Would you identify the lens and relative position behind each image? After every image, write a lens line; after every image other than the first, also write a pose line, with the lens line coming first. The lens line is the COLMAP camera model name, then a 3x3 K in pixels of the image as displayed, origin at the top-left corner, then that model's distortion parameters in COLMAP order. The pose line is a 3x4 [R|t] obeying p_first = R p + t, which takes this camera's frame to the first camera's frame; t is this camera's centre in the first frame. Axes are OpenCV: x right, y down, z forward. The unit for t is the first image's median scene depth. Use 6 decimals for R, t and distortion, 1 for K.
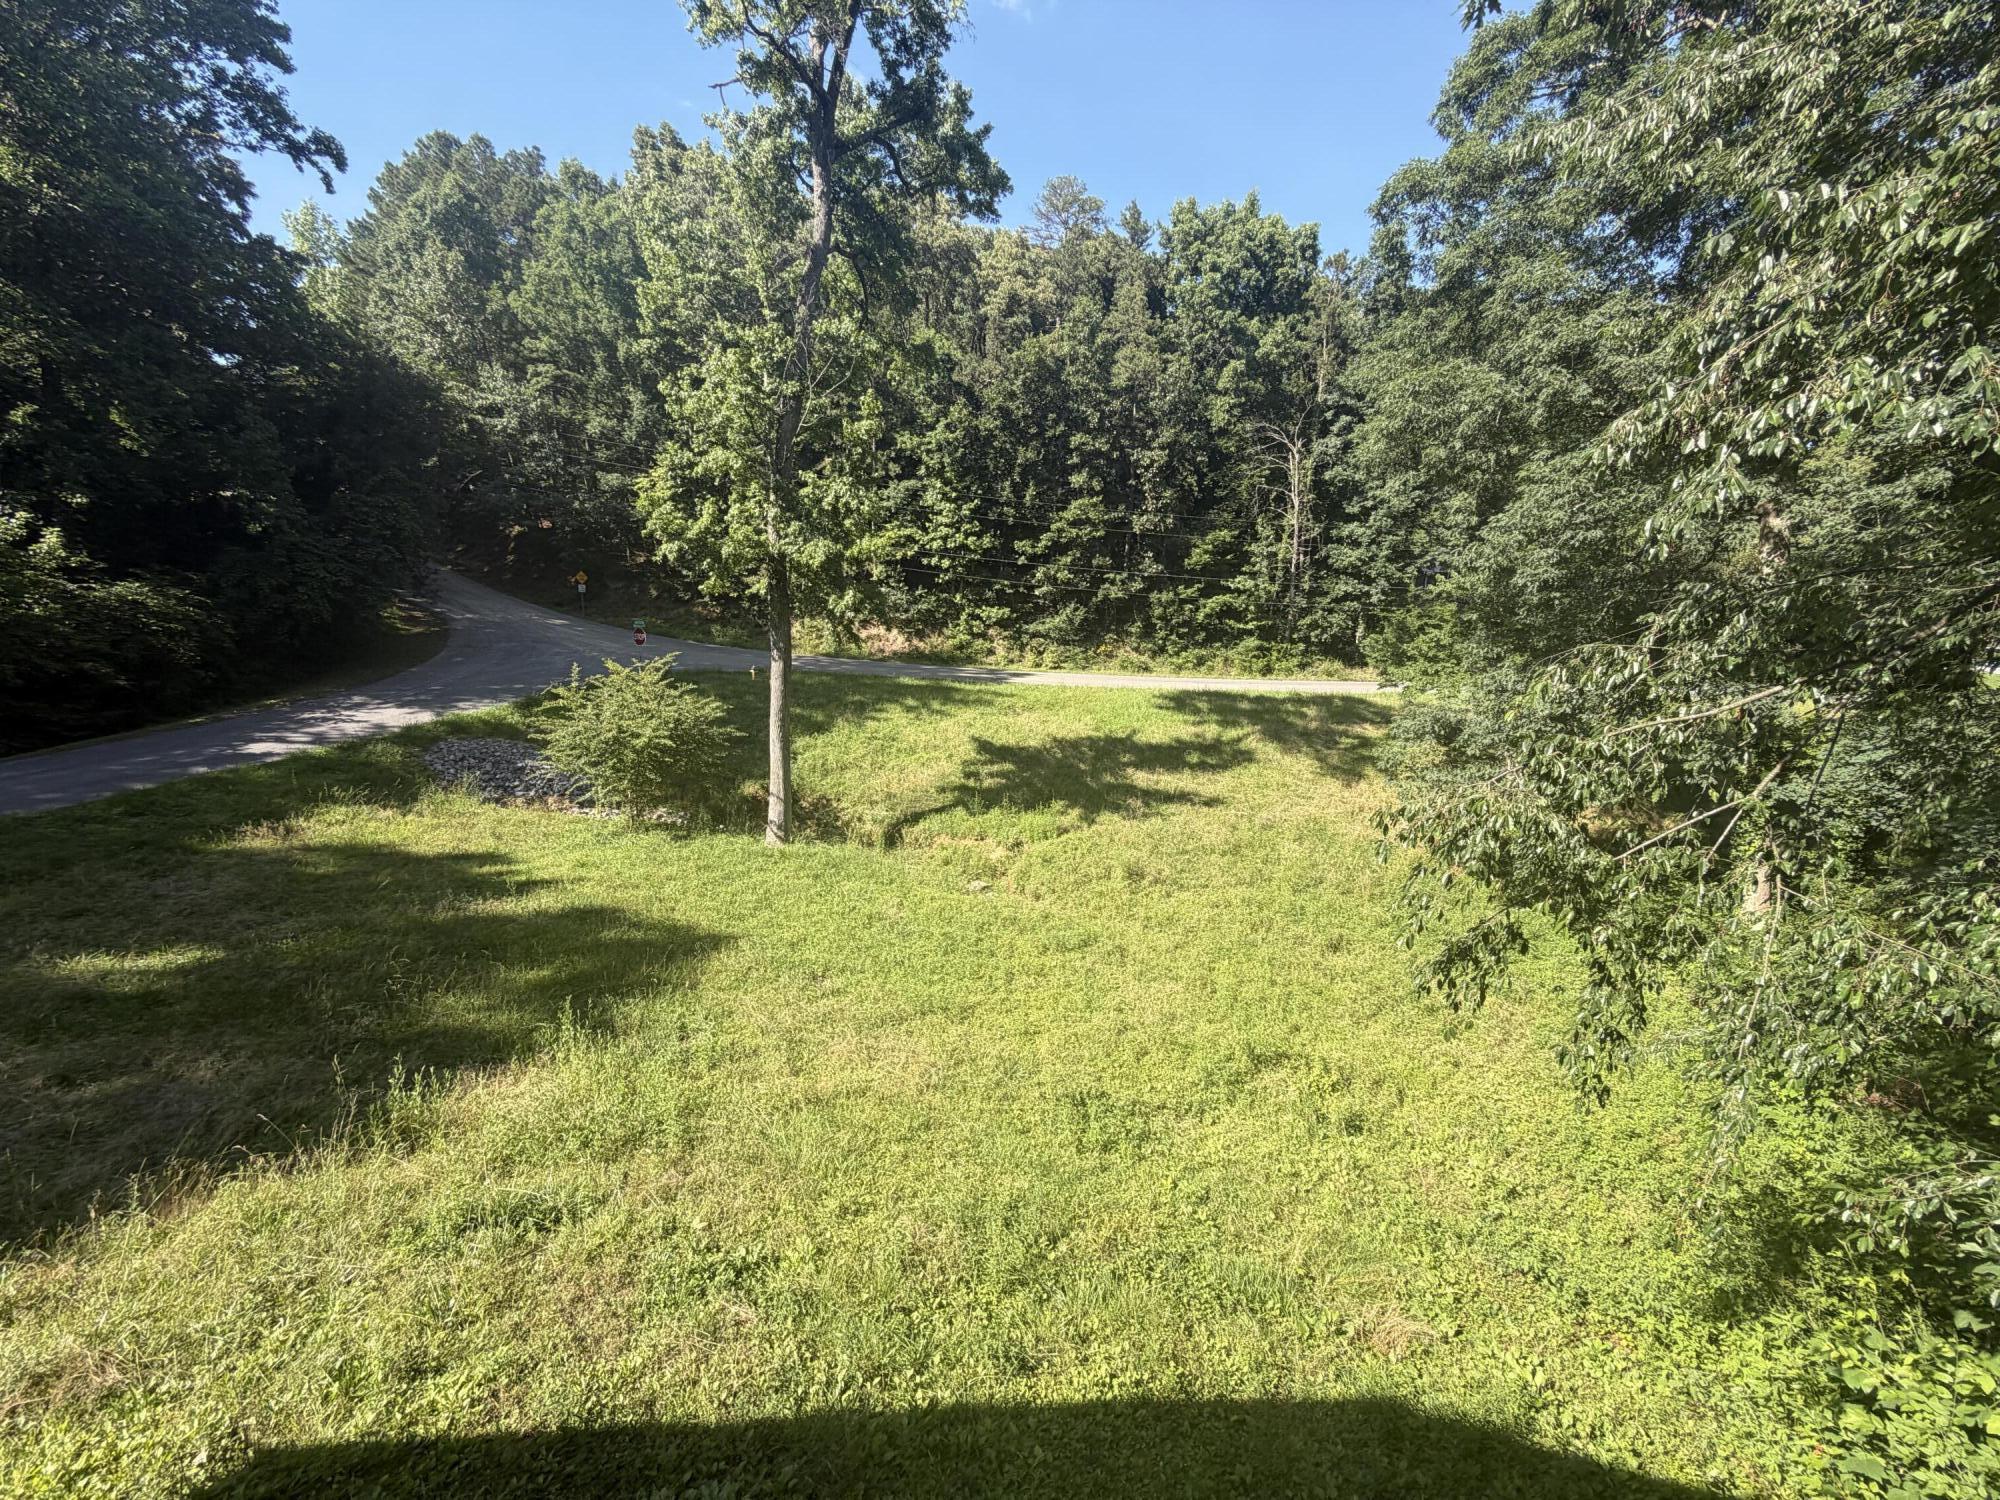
lens RADIAL K [[798.3, 0, 1005.6], [0, 798.3, 751.0], [0, 0, 1]] dist [-0.001256, 0.000275]
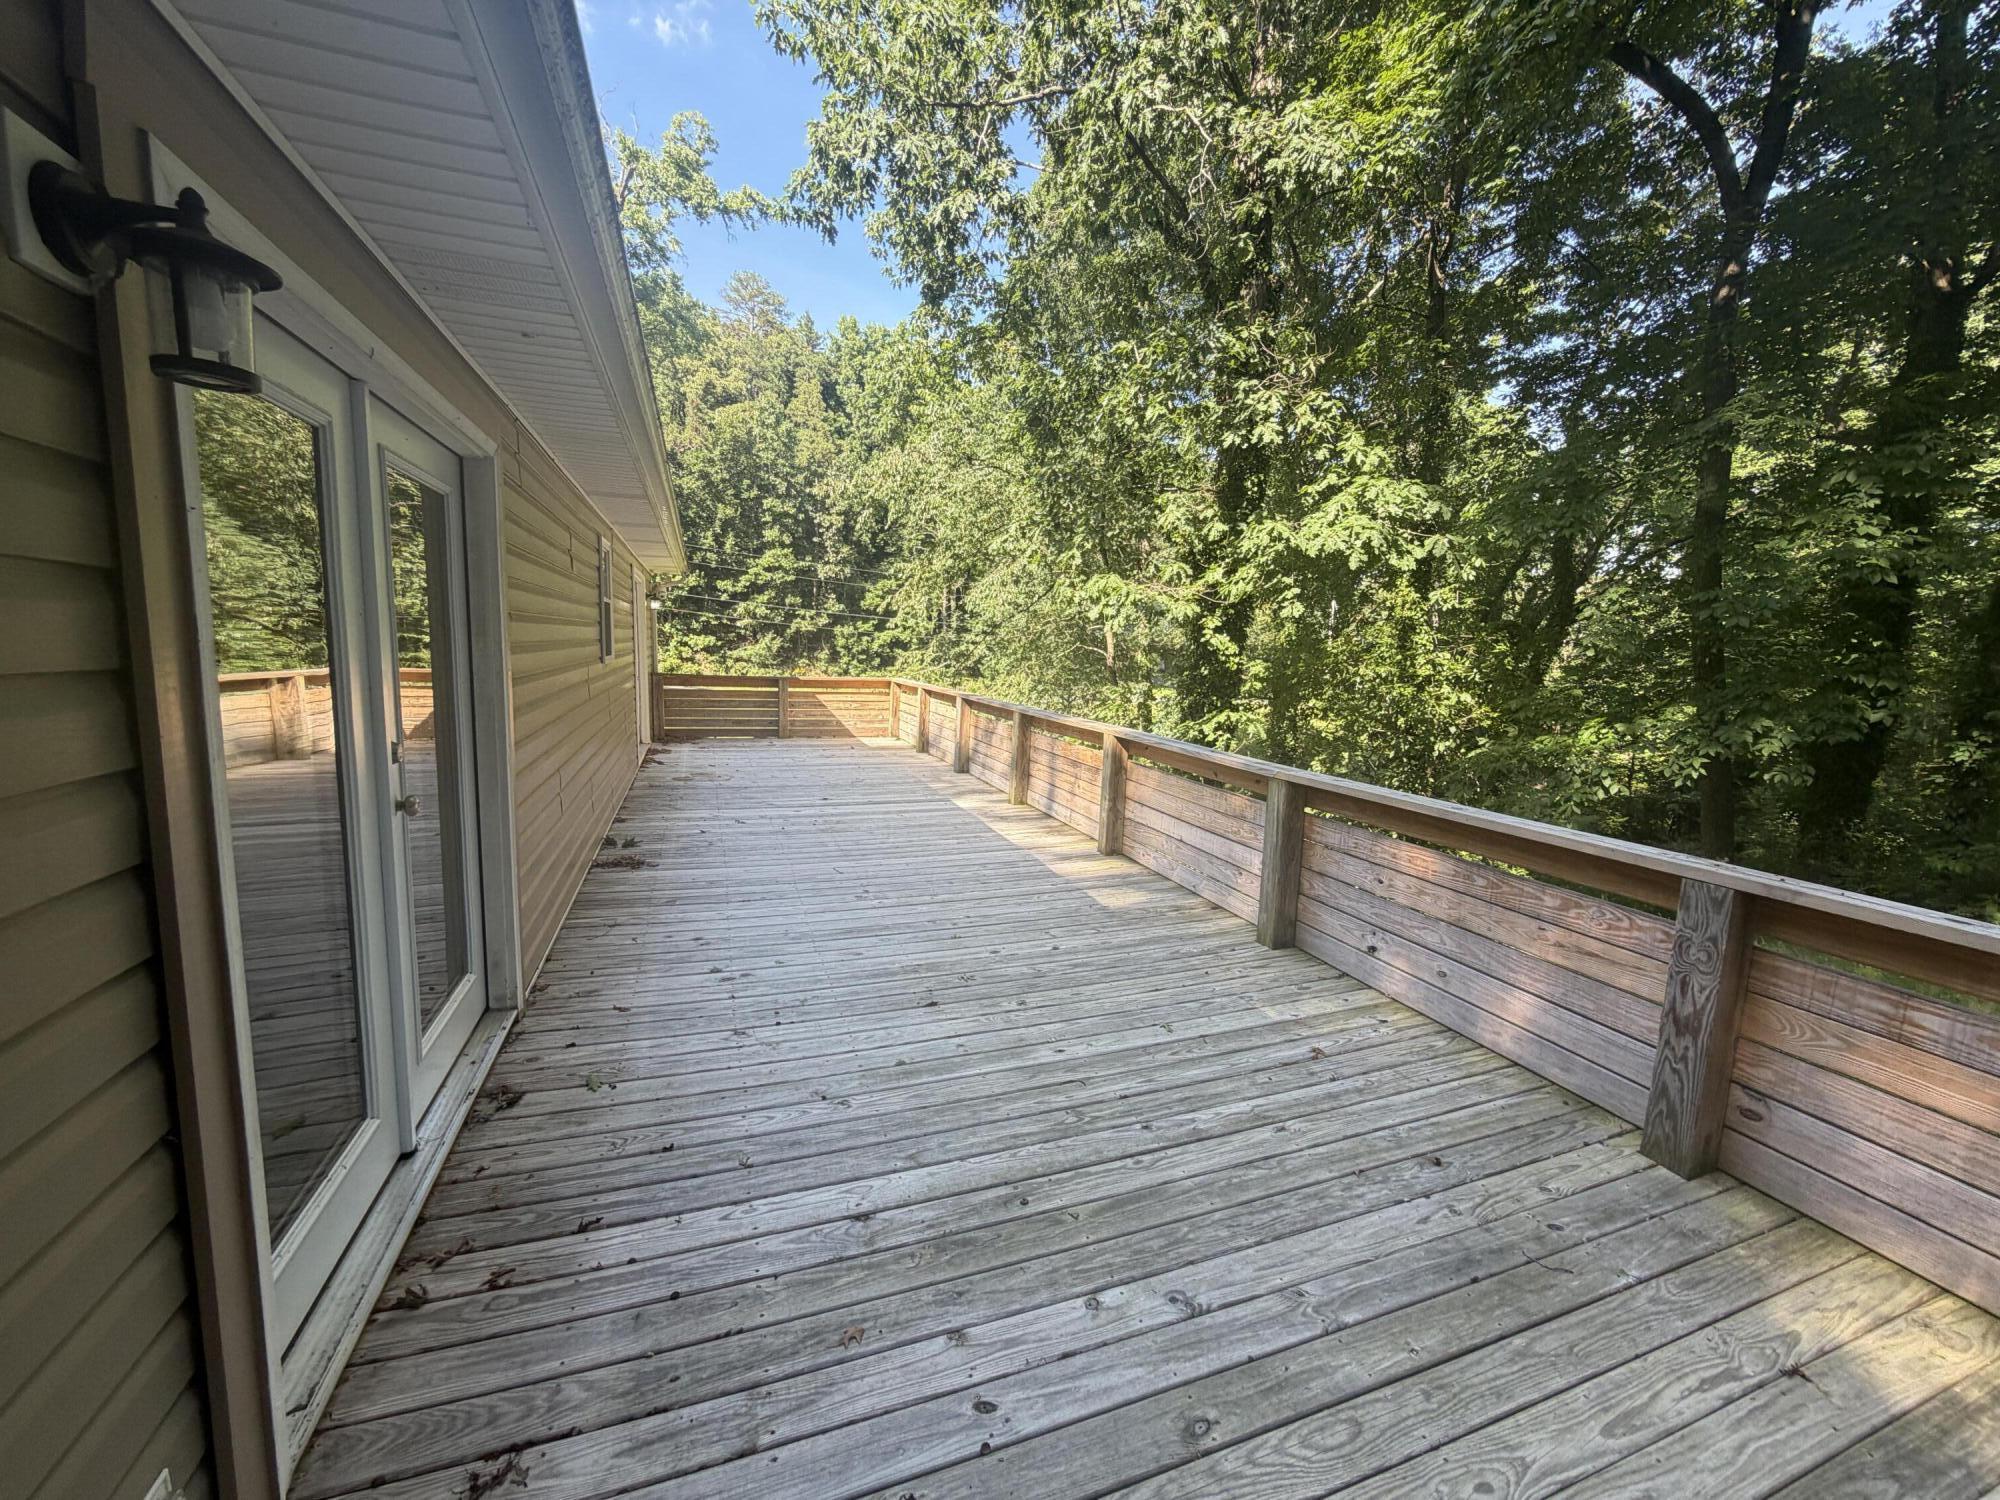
lens RADIAL K [[804.5, 0, 1019.6], [0, 804.5, 755.0], [0, 0, 1]] dist [0.000464, 0.000084]
pose [[0.928086, -0.035265, 0.370691, -0.024392], [0.048656, 0.998455, -0.026832, 0.050696], [-0.369172, 0.042939, 0.928369, -0.271678]]
